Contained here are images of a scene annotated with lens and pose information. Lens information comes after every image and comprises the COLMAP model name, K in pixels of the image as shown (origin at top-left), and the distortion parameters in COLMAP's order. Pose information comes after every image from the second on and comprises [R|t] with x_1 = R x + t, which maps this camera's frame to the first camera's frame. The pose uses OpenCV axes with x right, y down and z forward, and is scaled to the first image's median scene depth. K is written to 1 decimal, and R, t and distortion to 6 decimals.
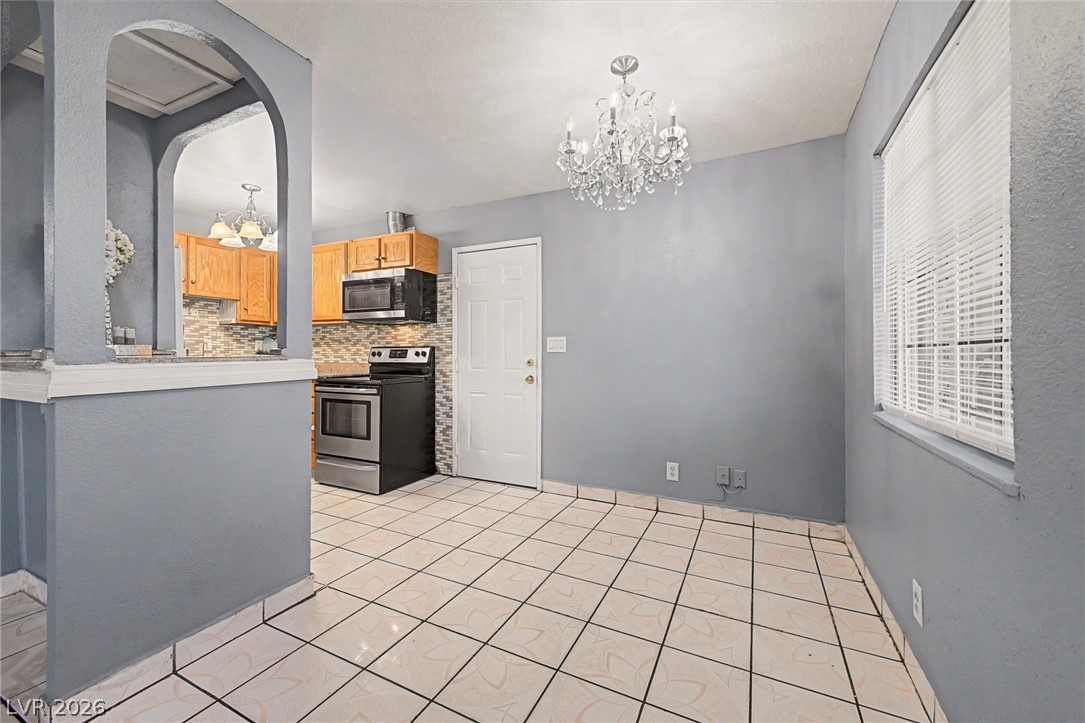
lens RADIAL K [[440.9, 0, 545.7], [0, 440.9, 352.1], [0, 0, 1]] dist [0.021300, -0.000195]
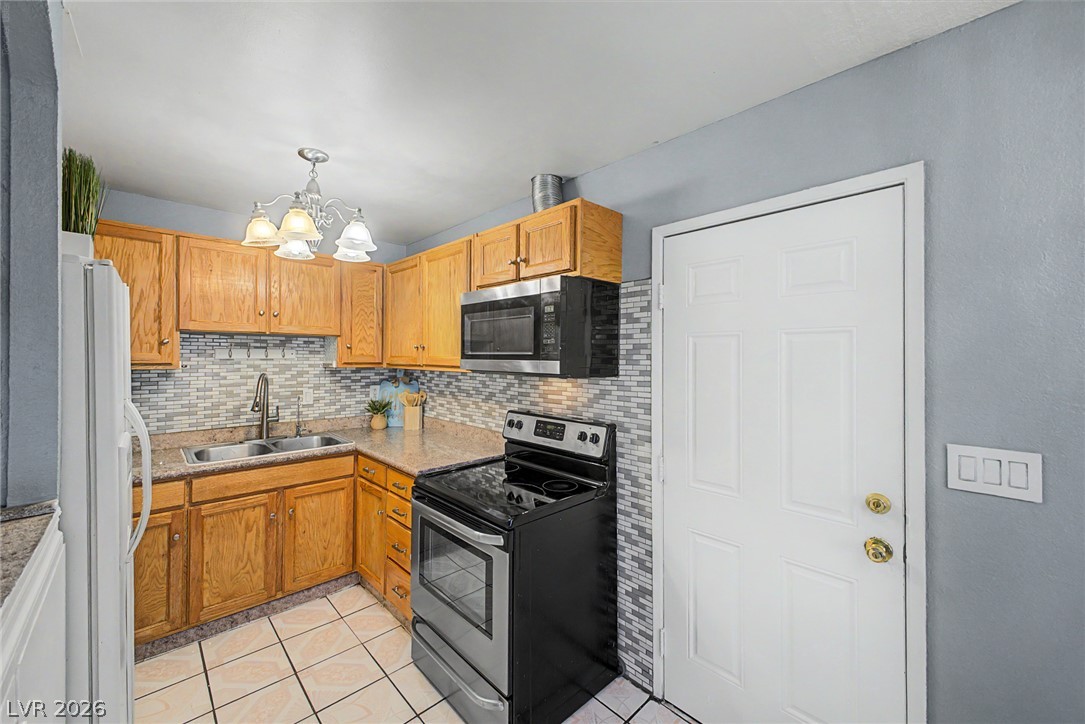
lens RADIAL K [[429.9, 0, 535.8], [0, 429.9, 355.7], [0, 0, 1]] dist [0.031575, -0.009961]
pose [[0.932360, 0.004053, -0.361507, -0.156446], [-0.001048, 0.999963, 0.008506, -0.096175], [0.361528, -0.007552, 0.932330, 0.496944]]
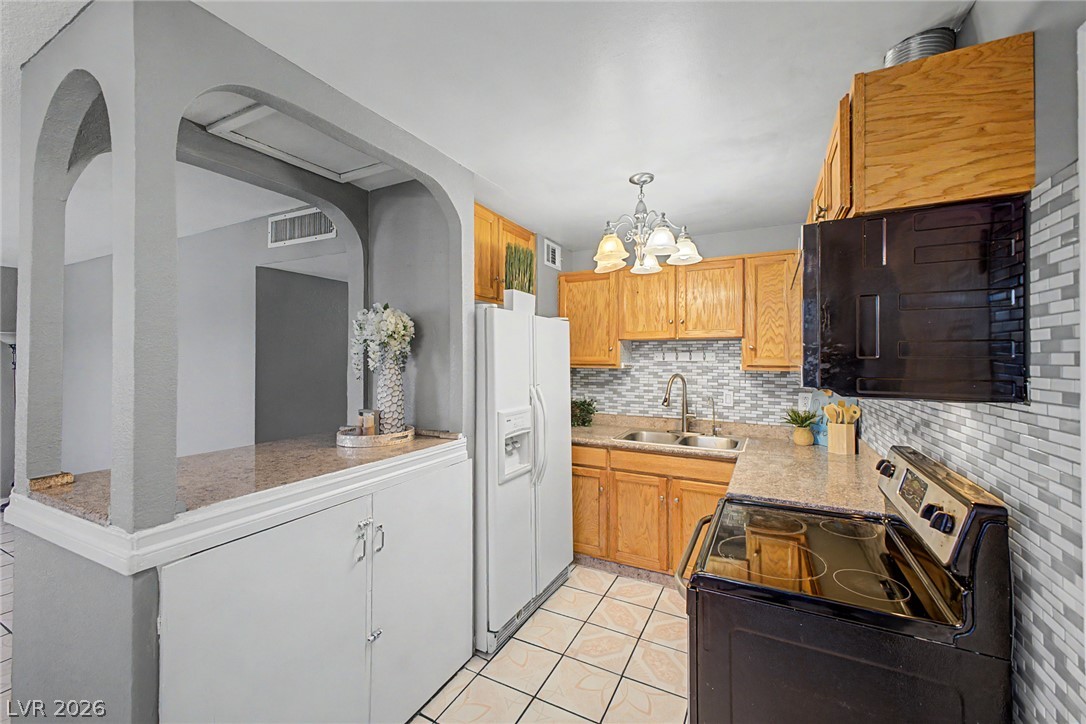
lens RADIAL K [[441.3, 0, 546.2], [0, 441.3, 352.6], [0, 0, 1]] dist [0.021300, -0.000195]
pose [[-0.035014, -0.011013, -0.999326, -0.006078], [0.011053, 0.999874, -0.011407, -0.093601], [0.999326, -0.011445, -0.034888, 0.766877]]
